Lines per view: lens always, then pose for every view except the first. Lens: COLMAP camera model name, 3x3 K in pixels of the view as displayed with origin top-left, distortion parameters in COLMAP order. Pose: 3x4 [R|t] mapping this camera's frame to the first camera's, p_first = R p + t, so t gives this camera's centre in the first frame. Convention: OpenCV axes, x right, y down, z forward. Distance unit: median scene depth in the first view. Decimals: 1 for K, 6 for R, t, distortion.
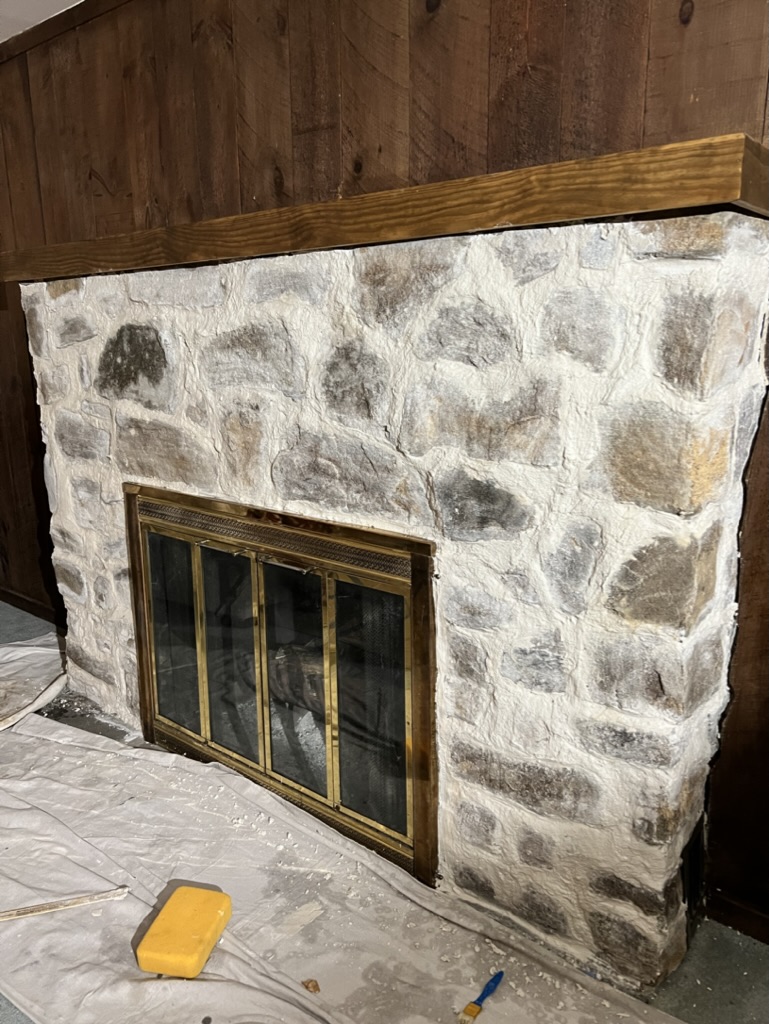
lens RADIAL K [[768.1, 0, 385.5], [0, 768.1, 513.2], [0, 0, 1]] dist [0.036382, -0.027548]
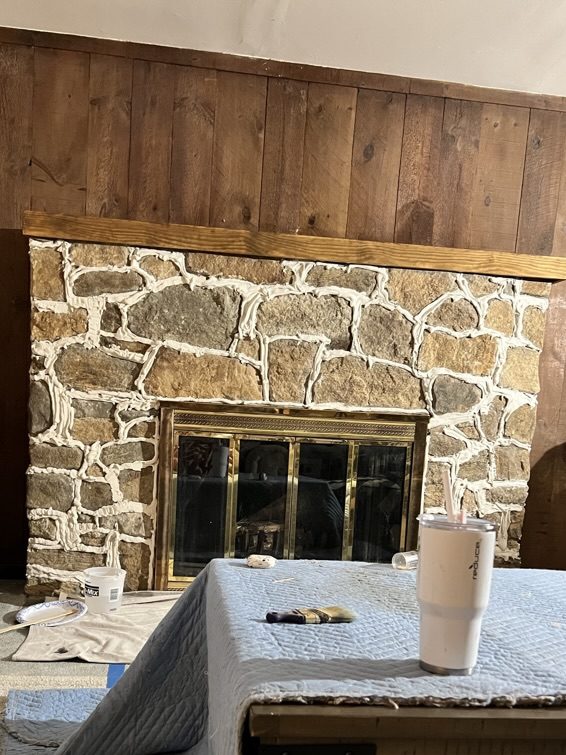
lens RADIAL K [[768.2, 0, 265.4], [0, 768.2, 495.9], [0, 0, 1]] dist [0.022847, 0.000000]
pose [[0.676987, -0.028461, 0.735445, -1.430611], [0.106507, 0.992522, -0.059631, 0.268634], [-0.728248, 0.118699, 0.674956, -0.033815]]
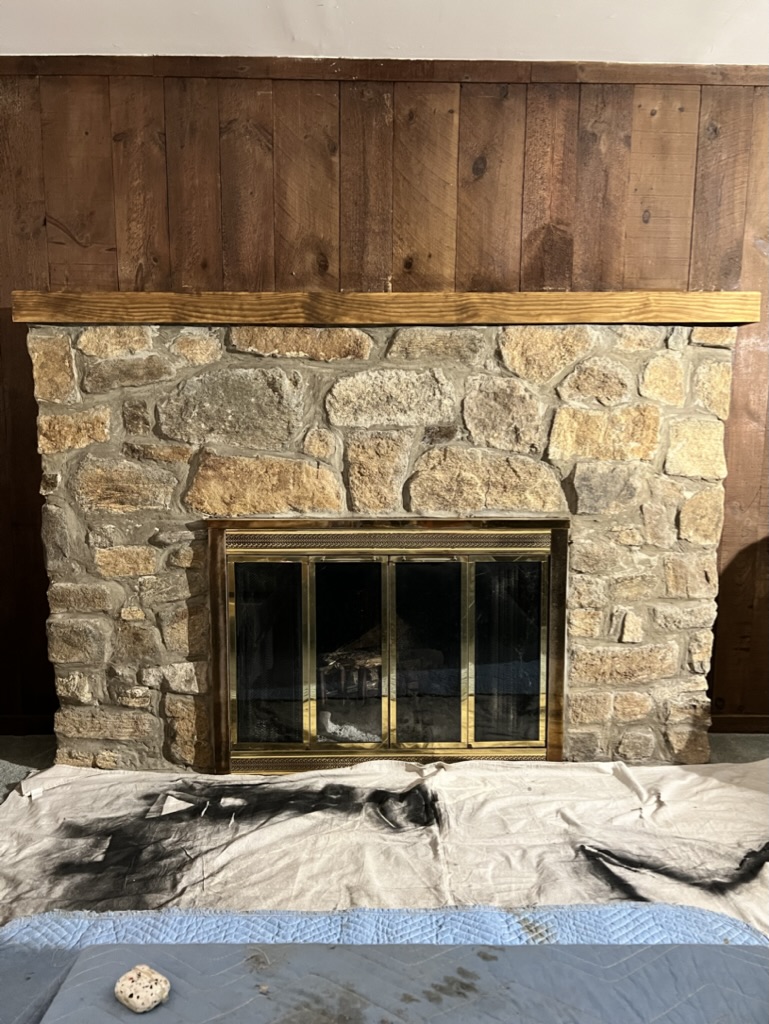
lens RADIAL K [[768.1, 0, 385.8], [0, 768.1, 505.6], [0, 0, 1]] dist [0.036382, -0.027548]
pose [[0.760537, -0.068447, 0.645676, -0.972913], [0.139160, 0.988503, -0.059125, 0.042591], [-0.634206, 0.134819, 0.761319, 0.057852]]
